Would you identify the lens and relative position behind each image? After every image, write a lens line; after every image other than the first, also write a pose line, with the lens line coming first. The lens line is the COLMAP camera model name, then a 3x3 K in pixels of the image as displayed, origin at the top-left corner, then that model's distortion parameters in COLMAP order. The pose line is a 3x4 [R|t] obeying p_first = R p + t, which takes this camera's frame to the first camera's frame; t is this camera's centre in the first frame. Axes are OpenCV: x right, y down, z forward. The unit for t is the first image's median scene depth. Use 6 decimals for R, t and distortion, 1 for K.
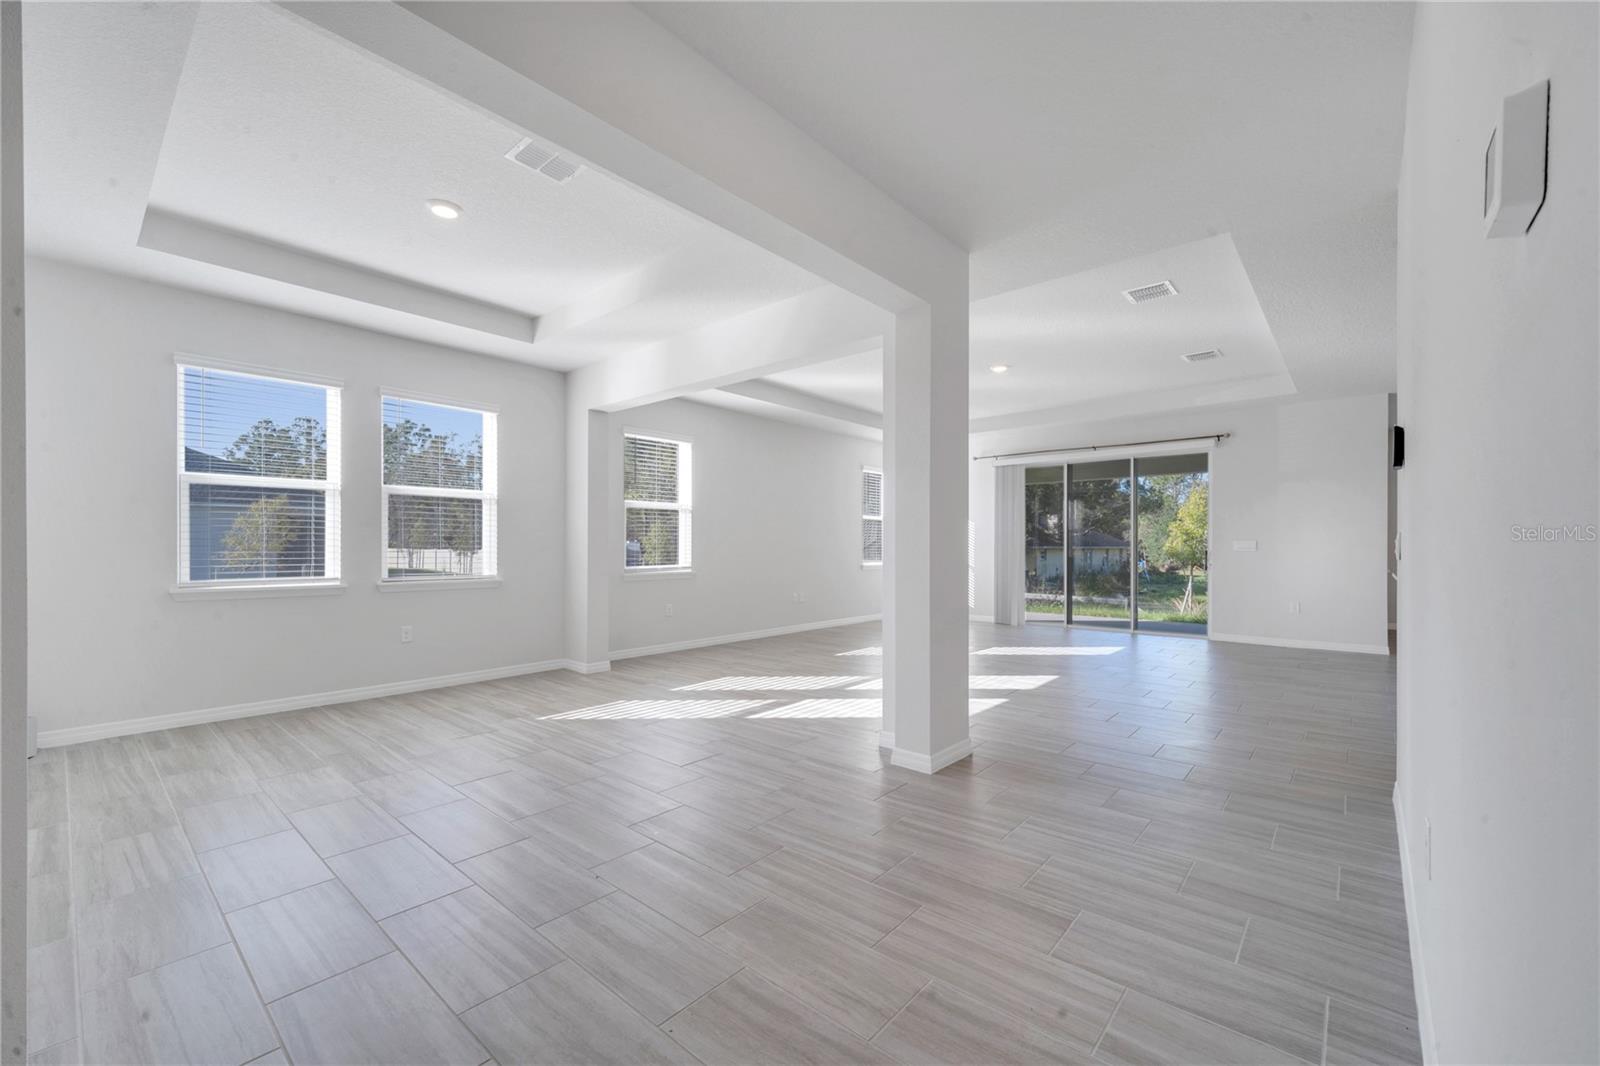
lens RADIAL K [[642.7, 0, 795.2], [0, 642.7, 541.8], [0, 0, 1]] dist [0.000835, 0.000032]
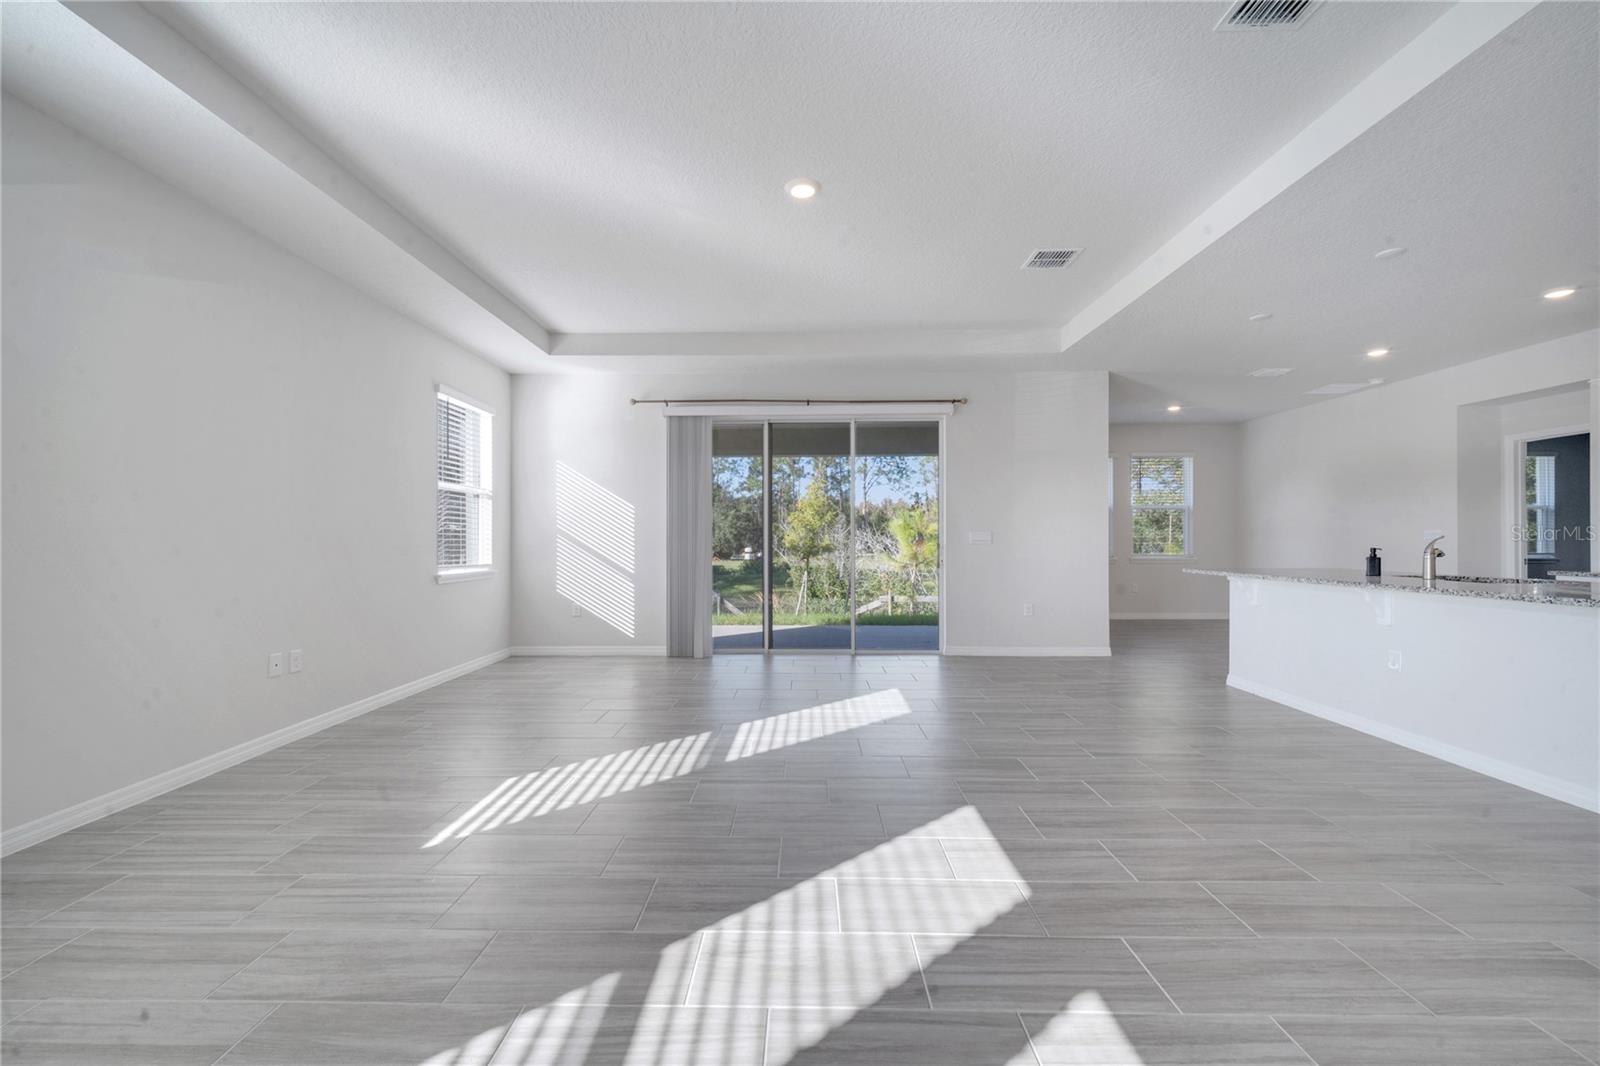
lens RADIAL K [[667.3, 0, 800.0], [0, 667.3, 533.0], [0, 0, 1]] dist [0.019933, -0.000033]
pose [[0.768764, 0.004709, 0.639516, -0.020753], [-0.002118, 0.999986, -0.004817, 0.004537], [-0.639529, 0.002349, 0.768763, 0.440485]]
